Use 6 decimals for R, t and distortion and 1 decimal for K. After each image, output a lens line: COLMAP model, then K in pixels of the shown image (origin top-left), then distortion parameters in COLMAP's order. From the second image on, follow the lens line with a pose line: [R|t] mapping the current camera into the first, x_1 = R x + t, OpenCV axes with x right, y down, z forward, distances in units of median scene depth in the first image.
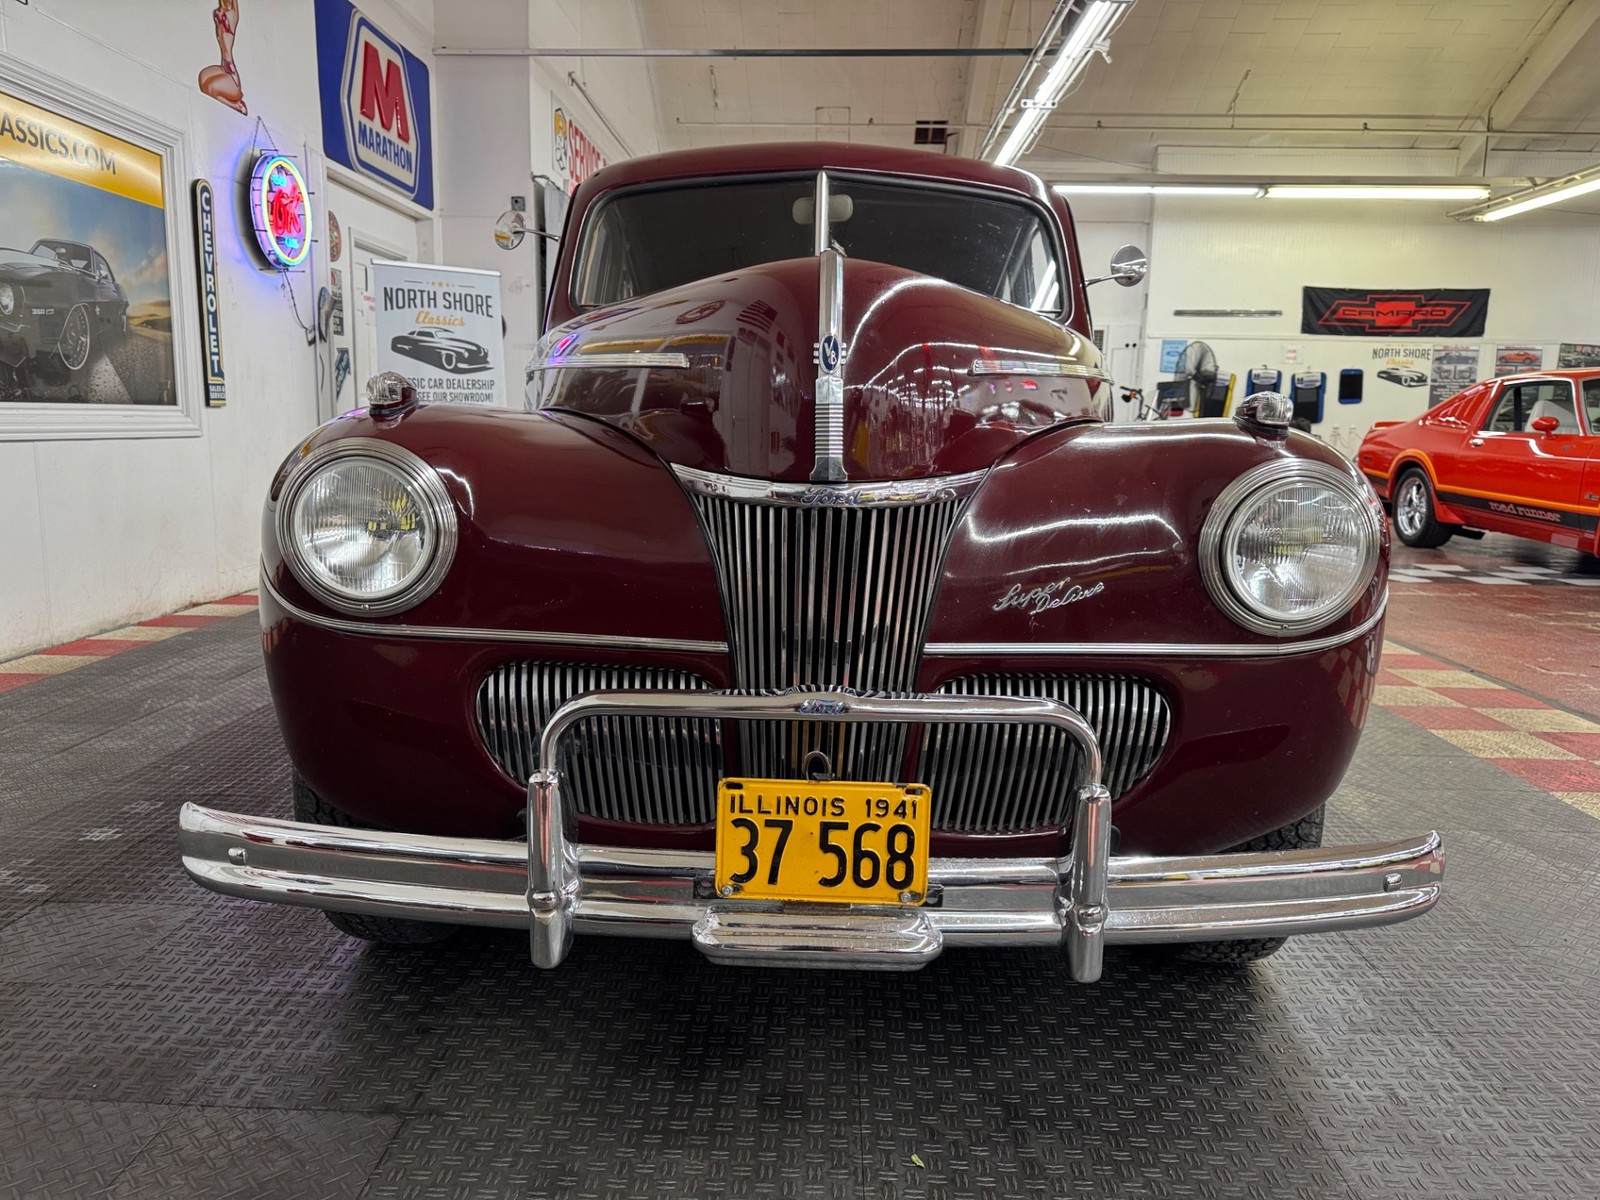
lens RADIAL K [[1134.9, 0, 801.3], [0, 1134.9, 599.5], [0, 0, 1]] dist [0.031736, -0.031536]
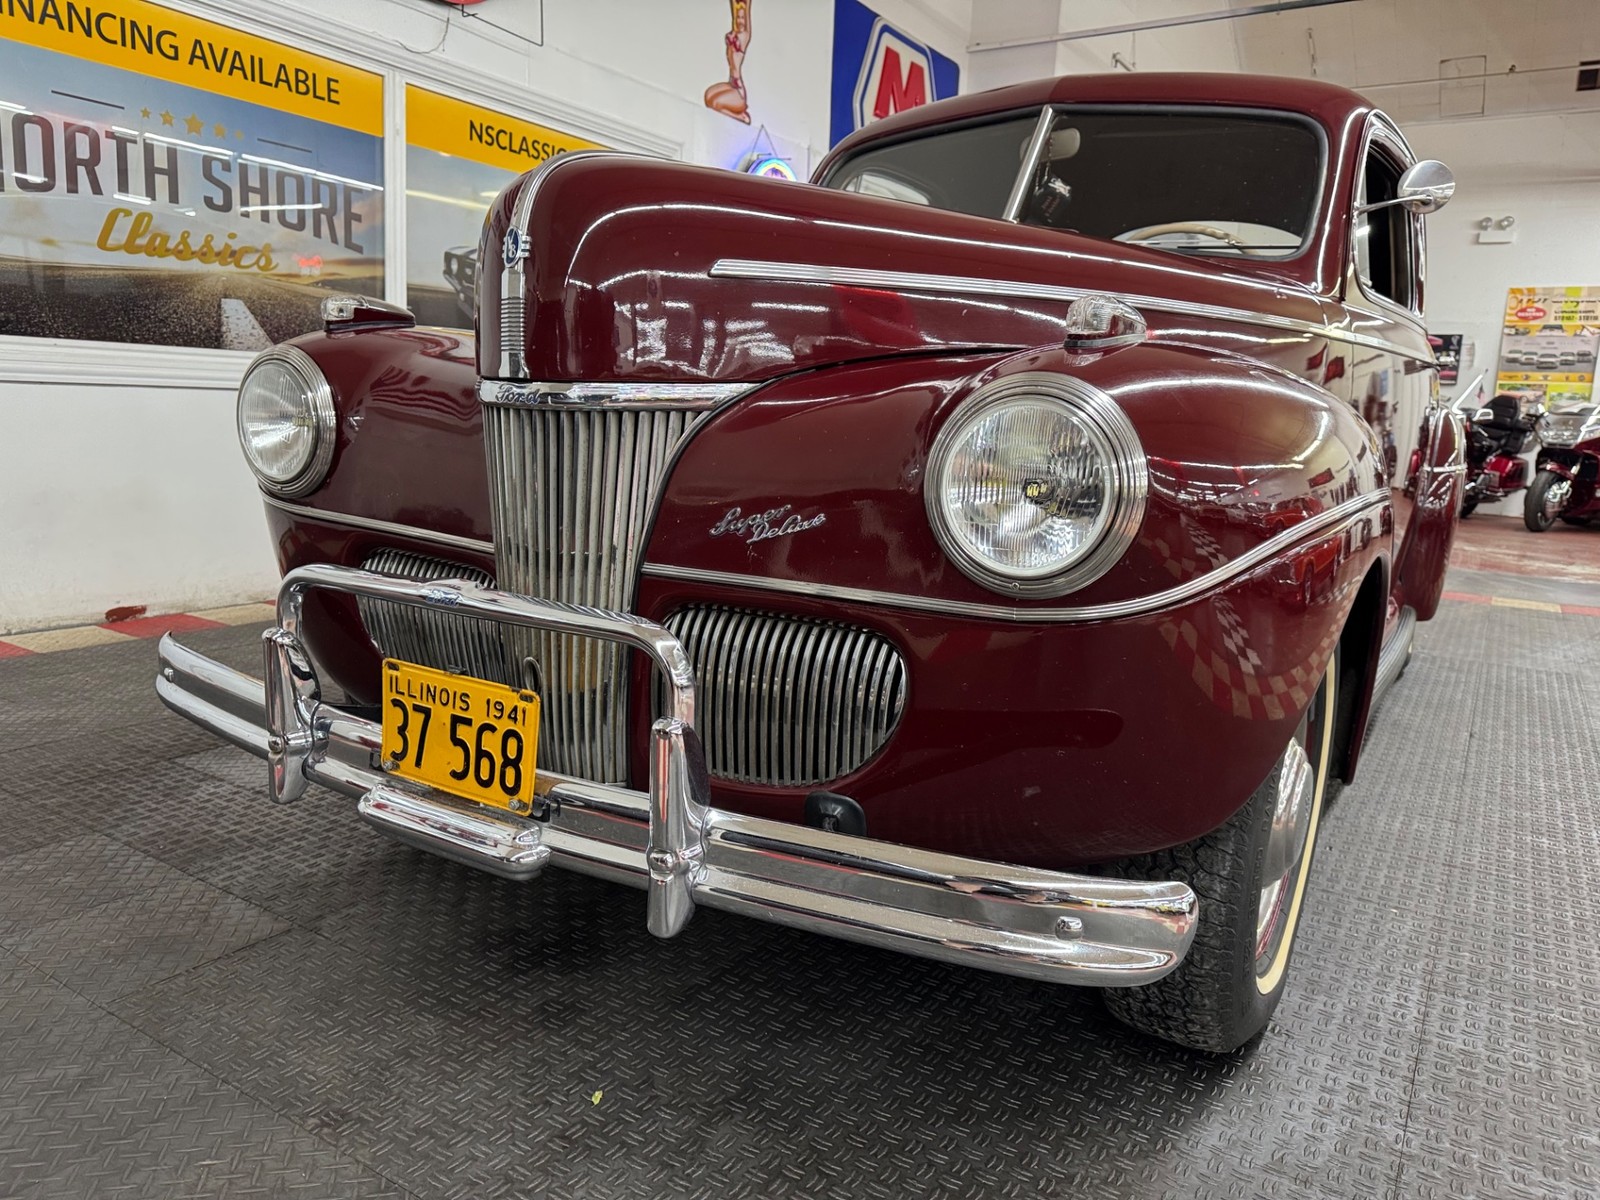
lens RADIAL K [[1134.9, 0, 798.3], [0, 1134.9, 616.1], [0, 0, 1]] dist [0.031736, -0.031536]
pose [[0.860312, 0.116550, -0.496265, 0.226809], [-0.111867, 0.992947, 0.039269, 0.010022], [0.497342, 0.021732, 0.867282, 0.078690]]
